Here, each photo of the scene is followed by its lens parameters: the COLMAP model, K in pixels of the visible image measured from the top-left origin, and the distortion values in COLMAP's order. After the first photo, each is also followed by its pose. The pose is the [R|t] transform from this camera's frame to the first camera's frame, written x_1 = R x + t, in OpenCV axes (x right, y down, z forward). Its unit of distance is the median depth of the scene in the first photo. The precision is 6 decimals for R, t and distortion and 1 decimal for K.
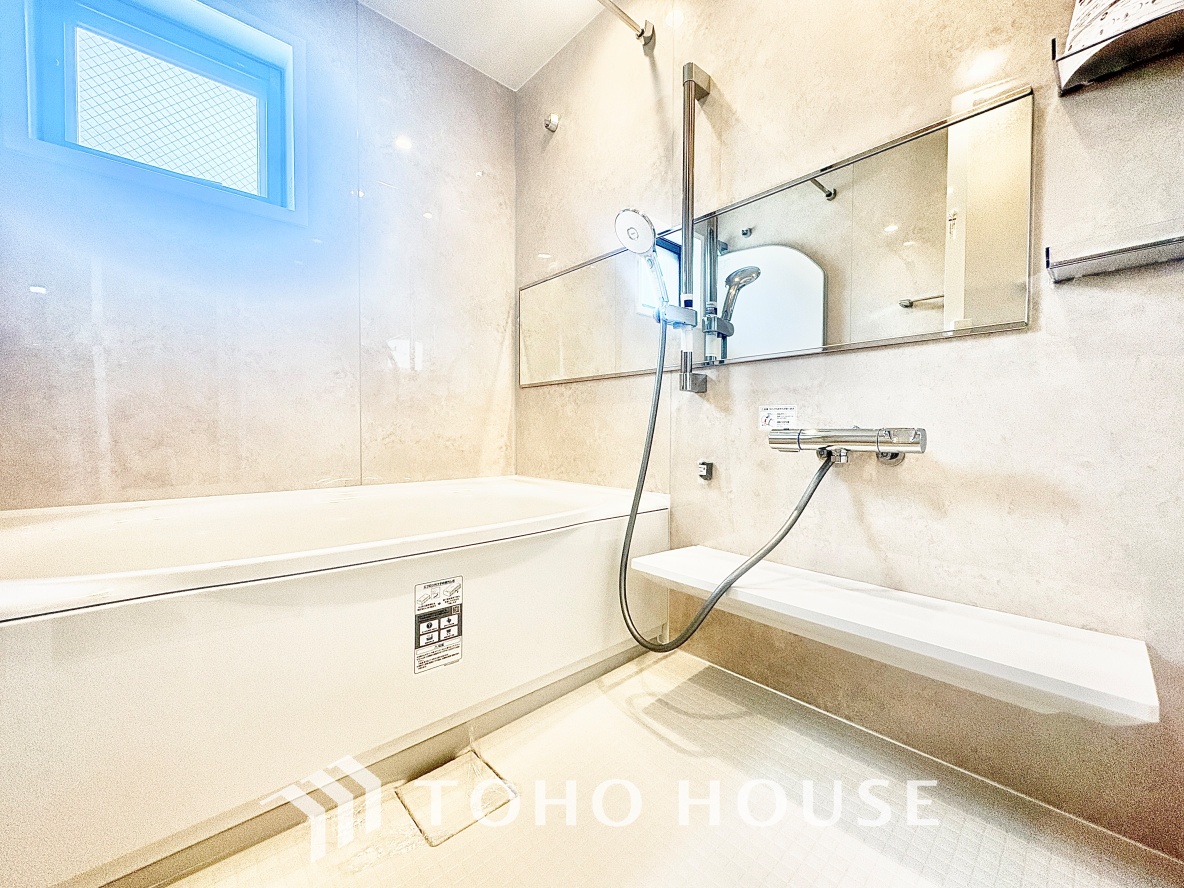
lens RADIAL K [[472.2, 0, 590.6], [0, 472.2, 444.2], [0, 0, 1]] dist [-0.003309, -0.000131]
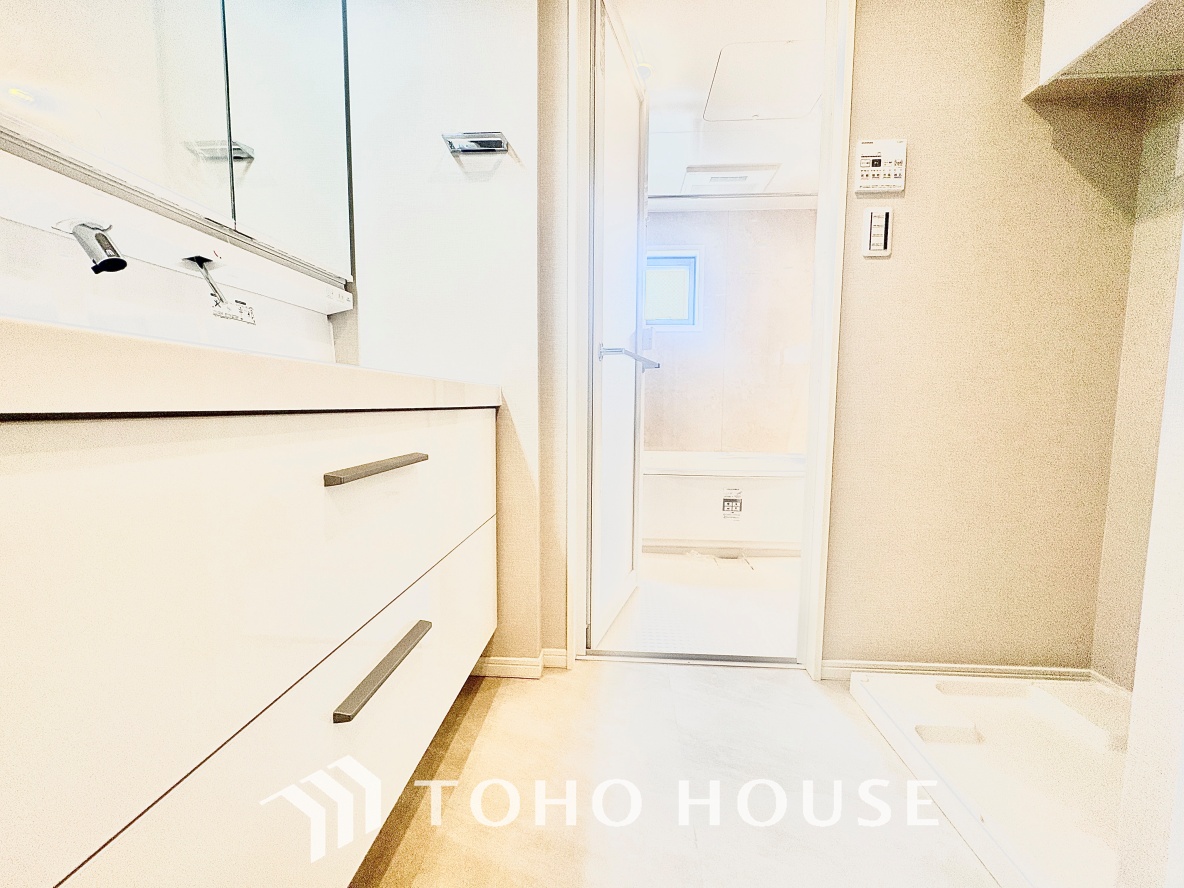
lens RADIAL K [[472.2, 0, 593.5], [0, 472.2, 443.2], [0, 0, 1]] dist [-0.003309, -0.000131]
pose [[0.680432, 0.063288, -0.730073, 1.069851], [-0.022295, 0.997590, 0.065699, -0.122178], [0.732472, -0.028427, 0.680204, -1.378553]]
